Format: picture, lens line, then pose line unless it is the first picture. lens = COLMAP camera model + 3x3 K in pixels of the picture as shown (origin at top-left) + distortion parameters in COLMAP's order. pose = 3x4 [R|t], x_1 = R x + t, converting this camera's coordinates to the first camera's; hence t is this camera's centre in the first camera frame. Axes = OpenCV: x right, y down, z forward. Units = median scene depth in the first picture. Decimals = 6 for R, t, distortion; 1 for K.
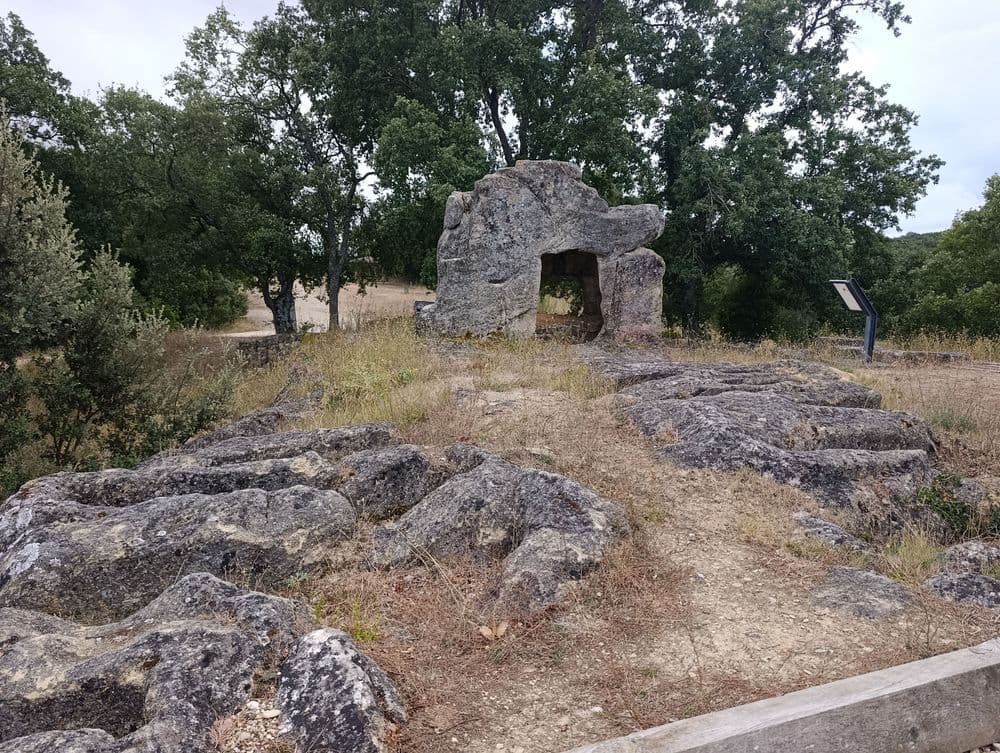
lens RADIAL K [[689.6, 0, 517.4], [0, 689.6, 396.8], [0, 0, 1]] dist [0.040538, -0.051638]
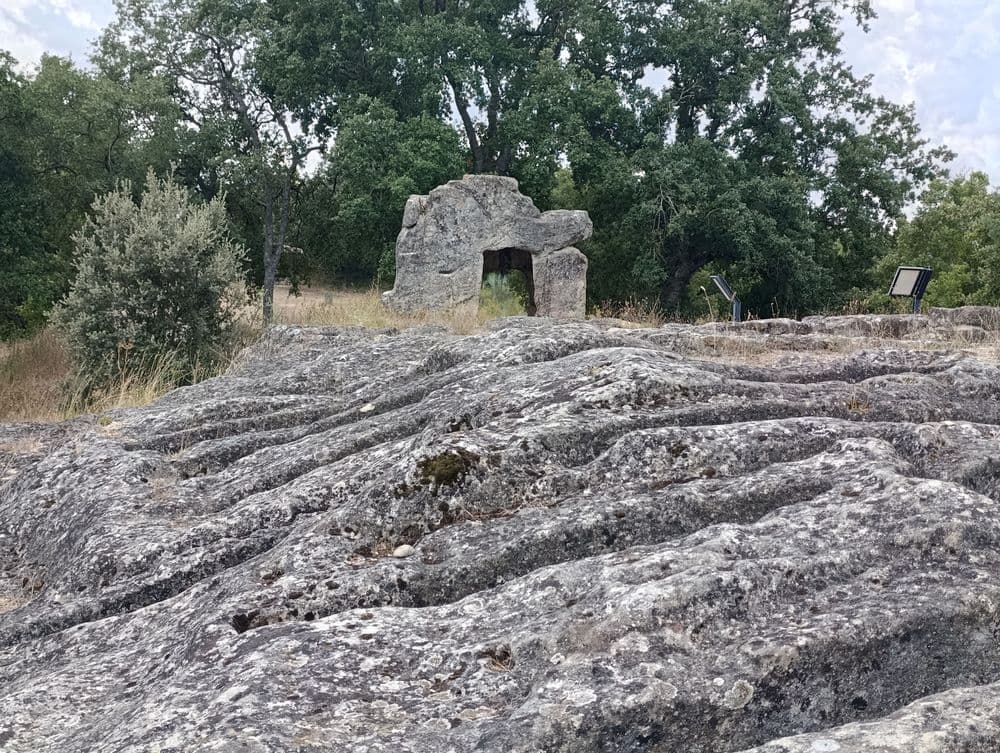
lens RADIAL K [[1292.8, 0, 522.9], [0, 1292.8, 420.8], [0, 0, 1]] dist [0.090516, 0.000000]
pose [[0.999796, 0.020177, -0.000828, 0.105382], [-0.020190, 0.997859, -0.062200, 0.215987], [-0.000429, 0.062204, 0.998063, -1.168671]]
